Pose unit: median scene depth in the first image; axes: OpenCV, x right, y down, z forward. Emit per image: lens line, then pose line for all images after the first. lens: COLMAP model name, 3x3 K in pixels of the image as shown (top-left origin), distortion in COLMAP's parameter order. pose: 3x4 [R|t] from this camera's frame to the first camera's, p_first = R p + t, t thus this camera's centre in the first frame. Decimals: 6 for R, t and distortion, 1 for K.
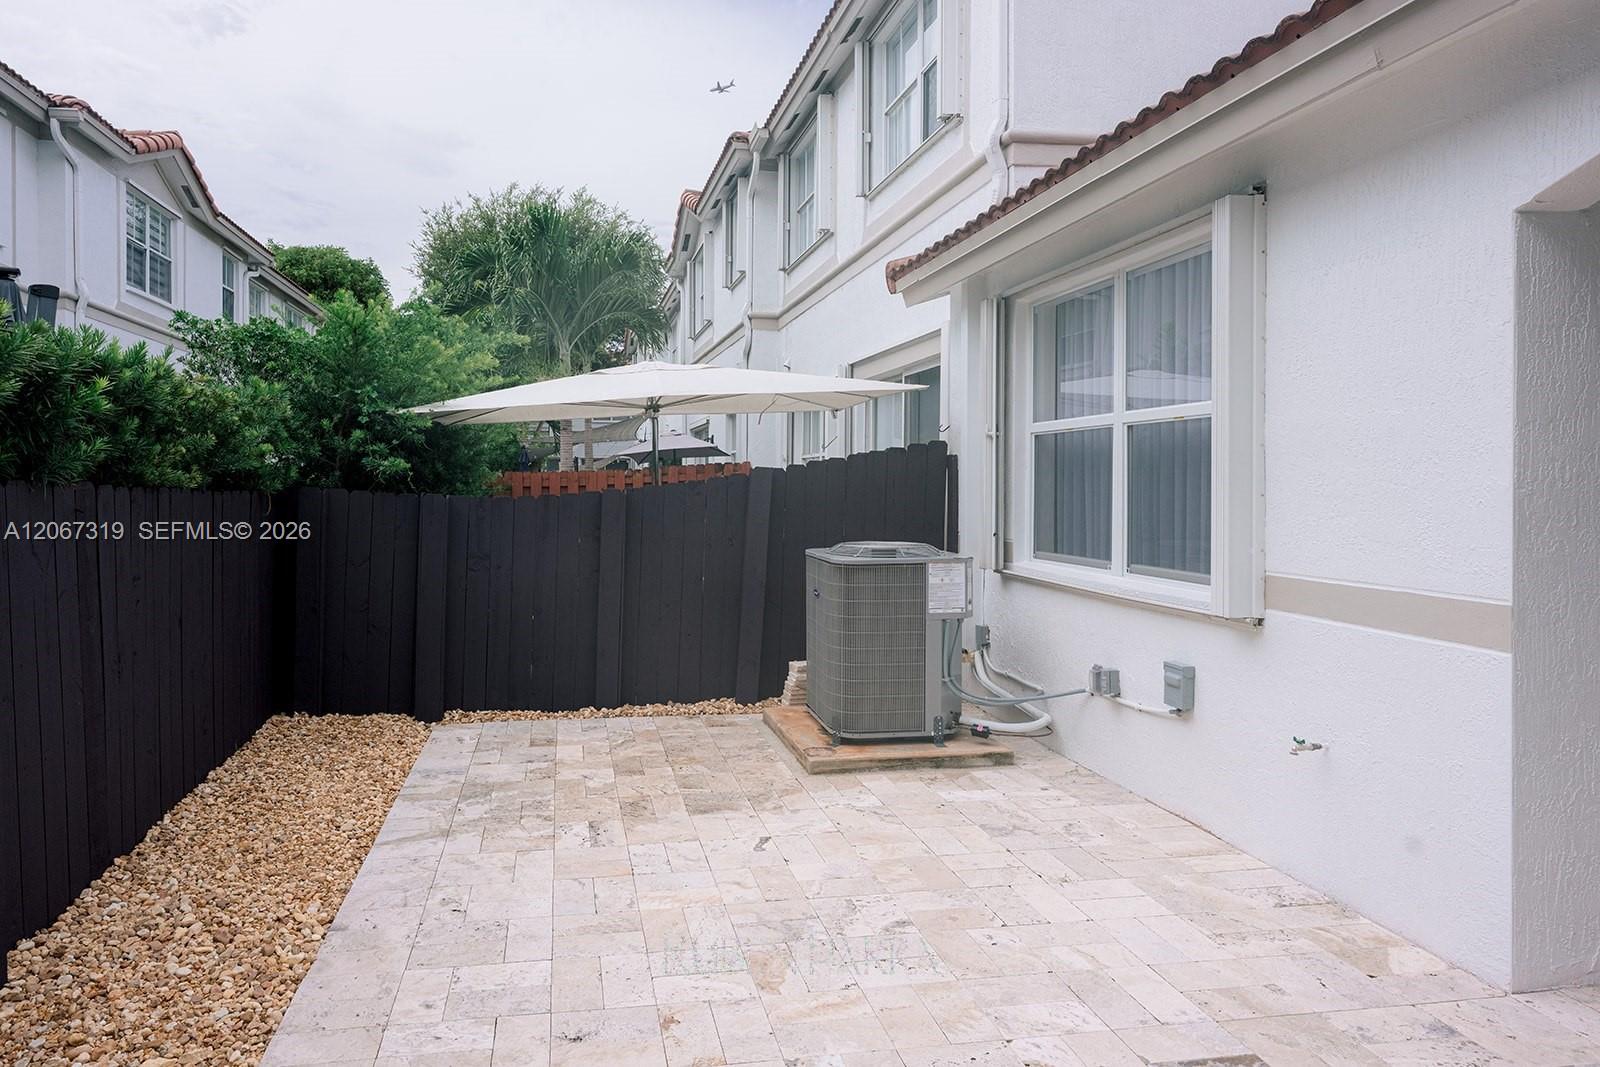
lens RADIAL K [[963.6, 0, 662.0], [0, 963.6, 481.7], [0, 0, 1]] dist [-0.001115, 0.001796]
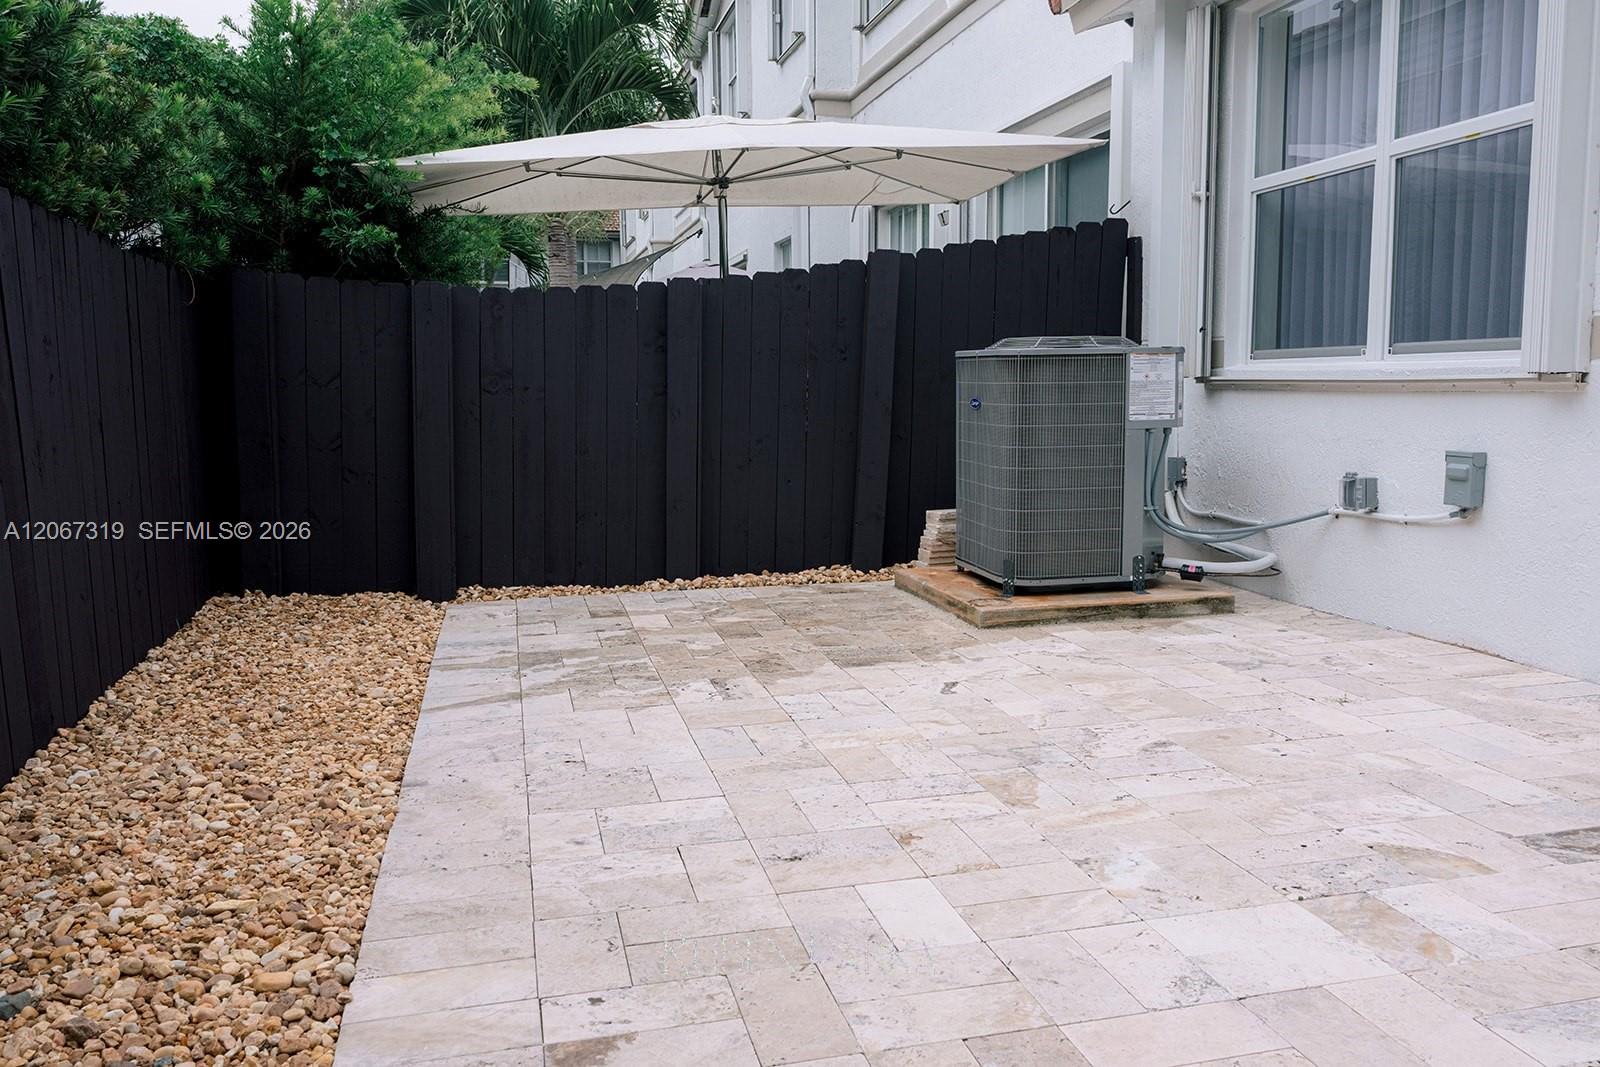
lens RADIAL K [[1314.0, 0, 800.0], [0, 1314.0, 533.5], [0, 0, 1]] dist [-0.002262, -0.006661]
pose [[0.993188, -0.022776, 0.114271, -0.106161], [0.009569, 0.993340, 0.114825, 0.112389], [-0.116126, -0.112949, 0.986791, 0.007032]]
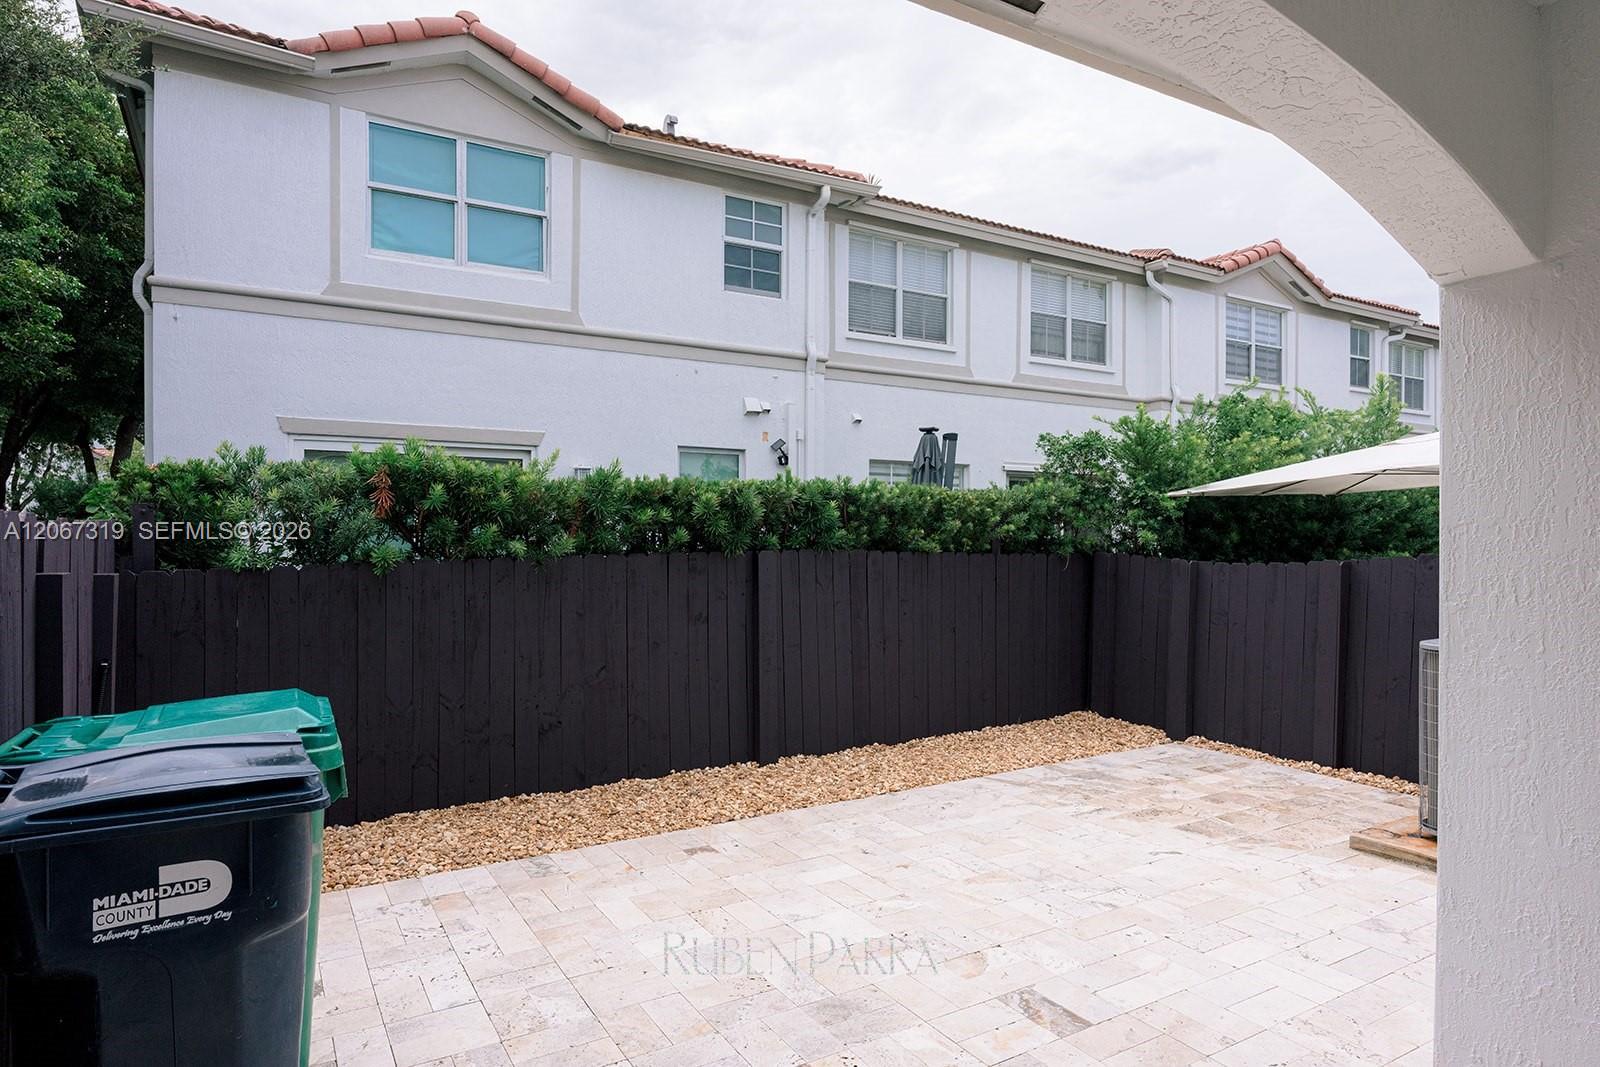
lens RADIAL K [[904.3, 0, 800.0], [0, 904.3, 533.5], [0, 0, 1]] dist [0.000834, 0.000873]
pose [[0.414171, 0.004347, -0.910189, 0.799103], [-0.003155, 0.999989, 0.003341, -0.029831], [0.910194, 0.001489, 0.414180, 0.078339]]
